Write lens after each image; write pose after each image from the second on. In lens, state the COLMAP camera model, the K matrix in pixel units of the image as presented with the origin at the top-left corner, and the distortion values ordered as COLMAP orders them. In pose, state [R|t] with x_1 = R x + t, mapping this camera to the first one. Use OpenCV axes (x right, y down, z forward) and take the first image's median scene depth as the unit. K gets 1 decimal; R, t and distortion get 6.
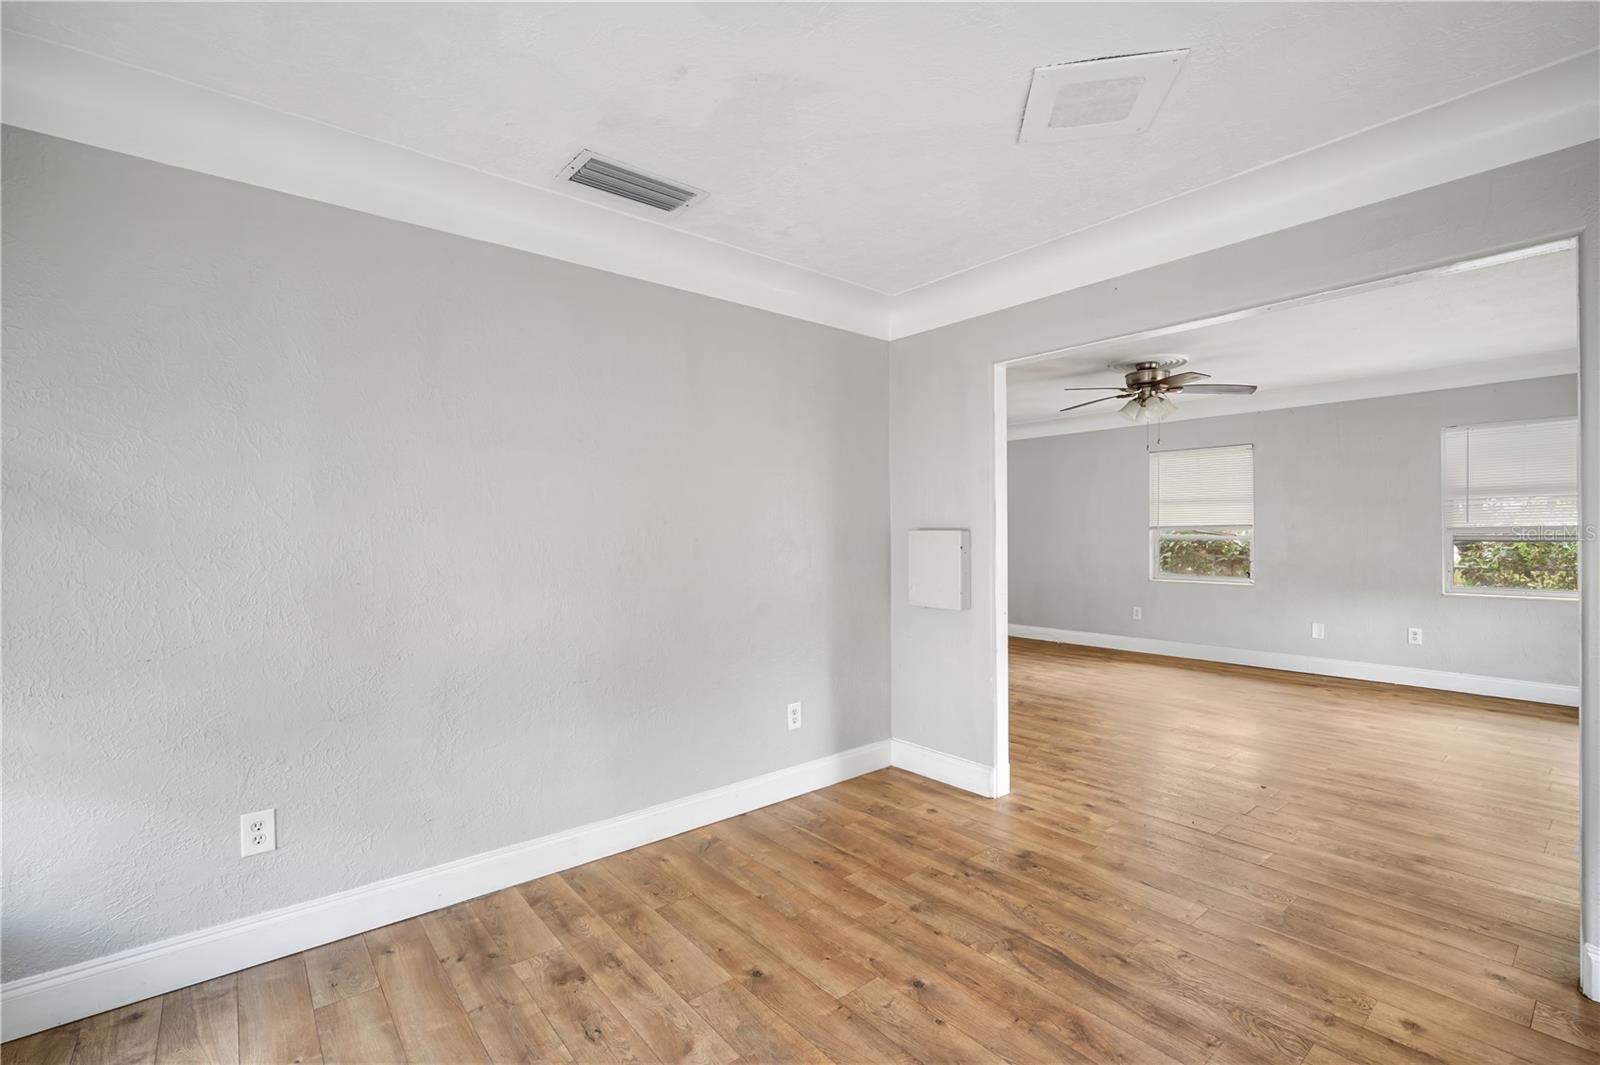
lens RADIAL K [[707.6, 0, 786.6], [0, 707.6, 525.6], [0, 0, 1]] dist [-0.010064, 0.001688]
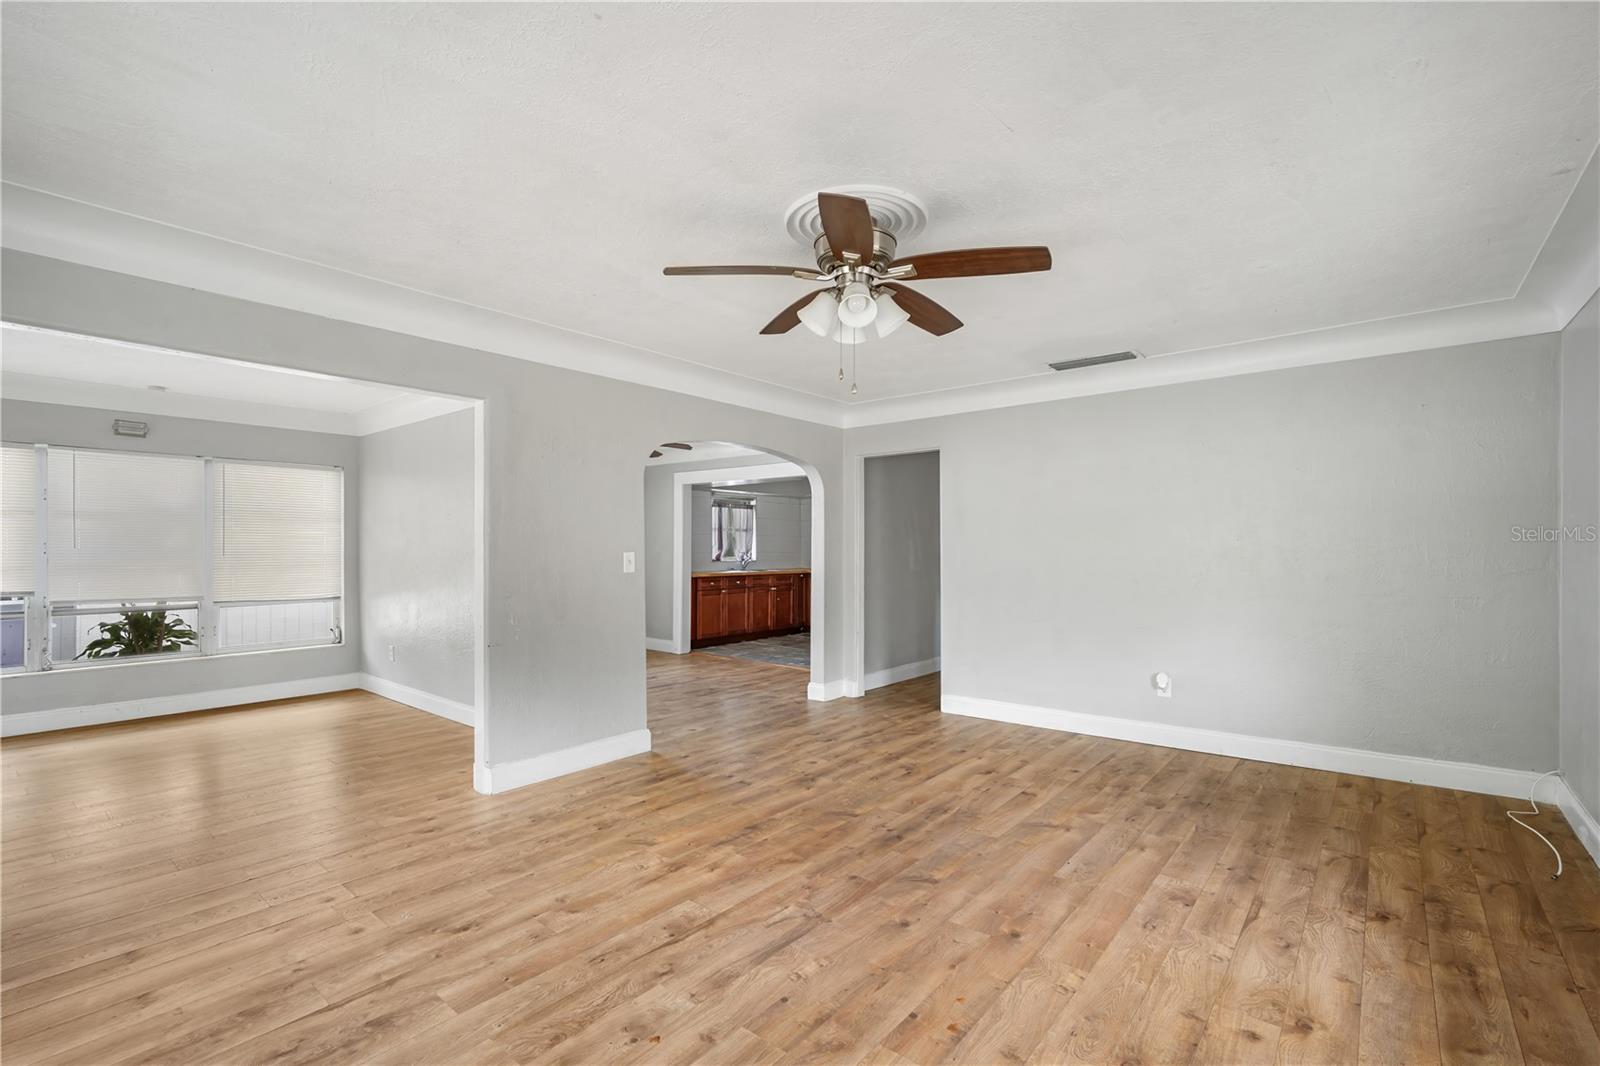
lens RADIAL K [[707.6, 0, 808.9], [0, 707.6, 530.5], [0, 0, 1]] dist [-0.010064, 0.001688]
pose [[0.201954, -0.021847, -0.979151, 1.411065], [0.006502, 0.999759, -0.020966, 0.001871], [0.979373, -0.002132, 0.202047, 1.212158]]
